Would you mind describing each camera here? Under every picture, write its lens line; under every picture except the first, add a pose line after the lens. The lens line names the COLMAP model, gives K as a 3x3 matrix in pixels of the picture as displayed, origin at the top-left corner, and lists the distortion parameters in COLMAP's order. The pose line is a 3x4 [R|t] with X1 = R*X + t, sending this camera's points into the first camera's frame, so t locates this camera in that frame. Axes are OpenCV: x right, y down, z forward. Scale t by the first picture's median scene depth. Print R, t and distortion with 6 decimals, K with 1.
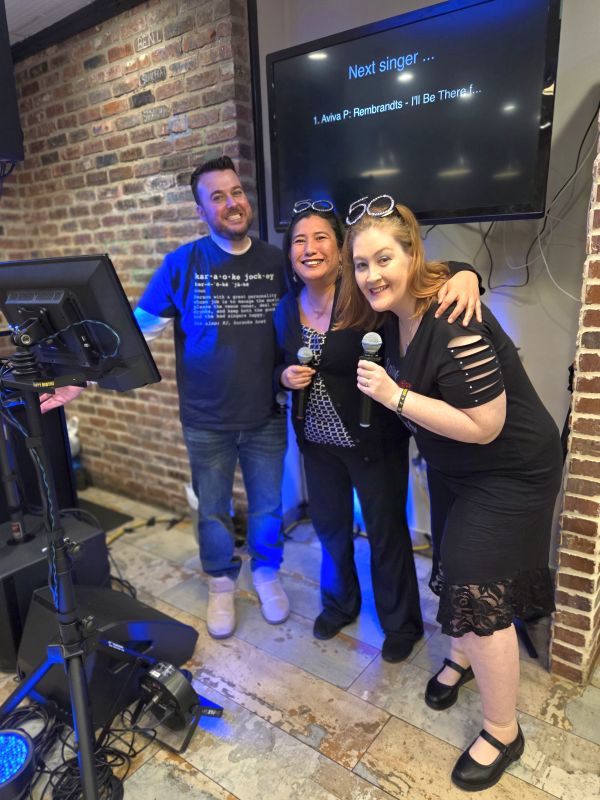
lens RADIAL K [[554.1, 0, 300.1], [0, 554.1, 404.1], [0, 0, 1]] dist [0.056628, -0.041104]
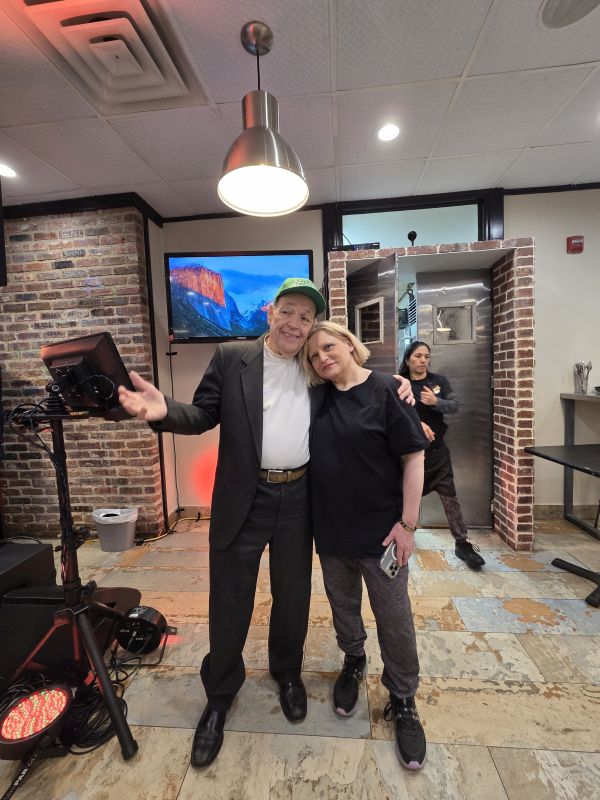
lens RADIAL K [[323.6, 0, 304.1], [0, 323.6, 395.4], [0, 0, 1]] dist [-0.000013, 0.000226]
pose [[0.850386, -0.028108, 0.525407, -0.205813], [0.137169, 0.975885, -0.169804, 0.081666], [-0.507964, 0.216468, 0.833735, -0.046648]]
